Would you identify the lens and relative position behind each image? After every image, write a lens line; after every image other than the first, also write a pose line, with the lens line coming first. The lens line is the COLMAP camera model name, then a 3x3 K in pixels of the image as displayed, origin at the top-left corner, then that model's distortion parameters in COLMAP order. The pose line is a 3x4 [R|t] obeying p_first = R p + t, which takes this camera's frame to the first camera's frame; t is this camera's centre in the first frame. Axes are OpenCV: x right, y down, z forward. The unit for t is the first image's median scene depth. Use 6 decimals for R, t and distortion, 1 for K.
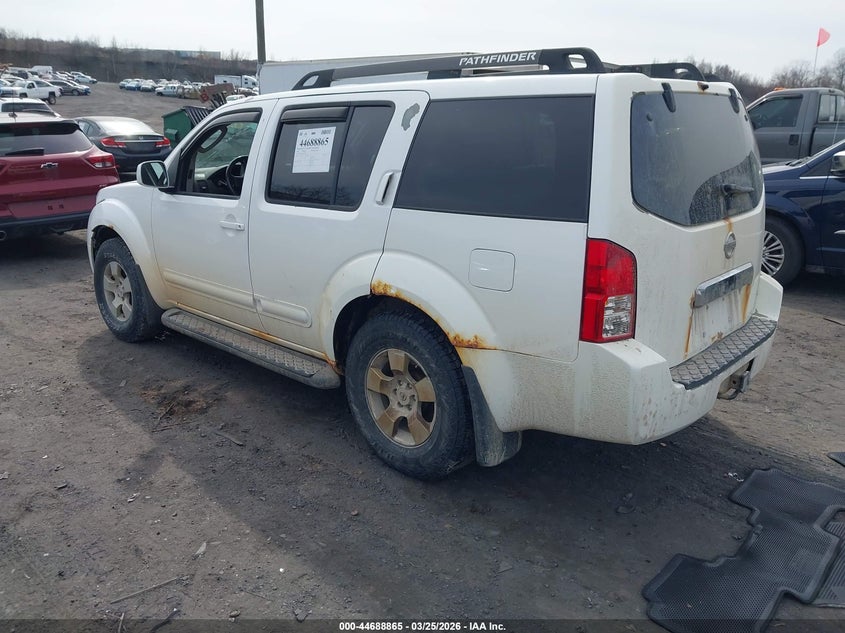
lens RADIAL K [[693.3, 0, 422.5], [0, 693.3, 316.5], [0, 0, 1]] dist [0.011255, -0.001962]
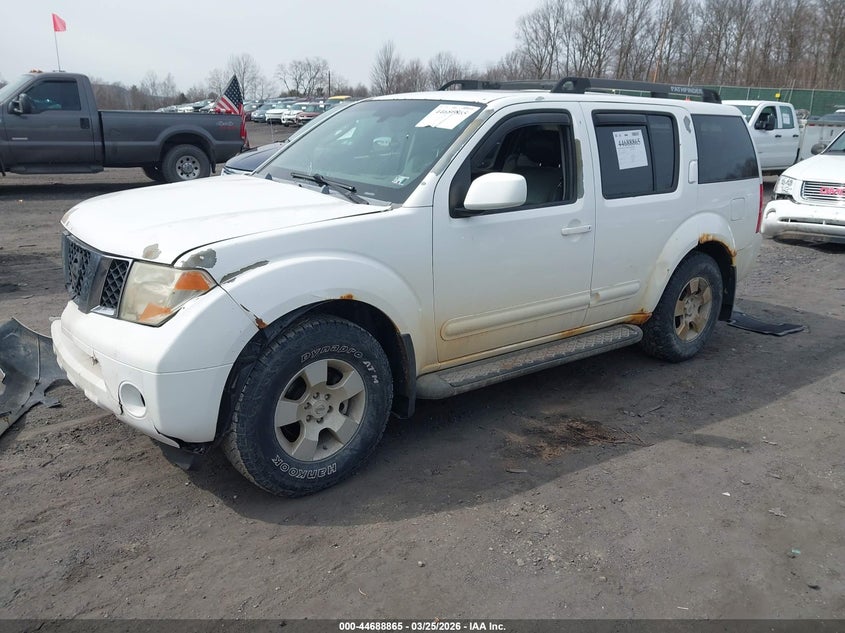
lens RADIAL K [[693.3, 0, 422.5], [0, 693.3, 316.5], [0, 0, 1]] dist [0.011255, -0.001962]
pose [[0.113845, -0.272127, 0.955503, -1.387393], [0.232130, 0.942421, 0.240744, -0.330911], [-0.965999, 0.194393, 0.170459, 1.168450]]
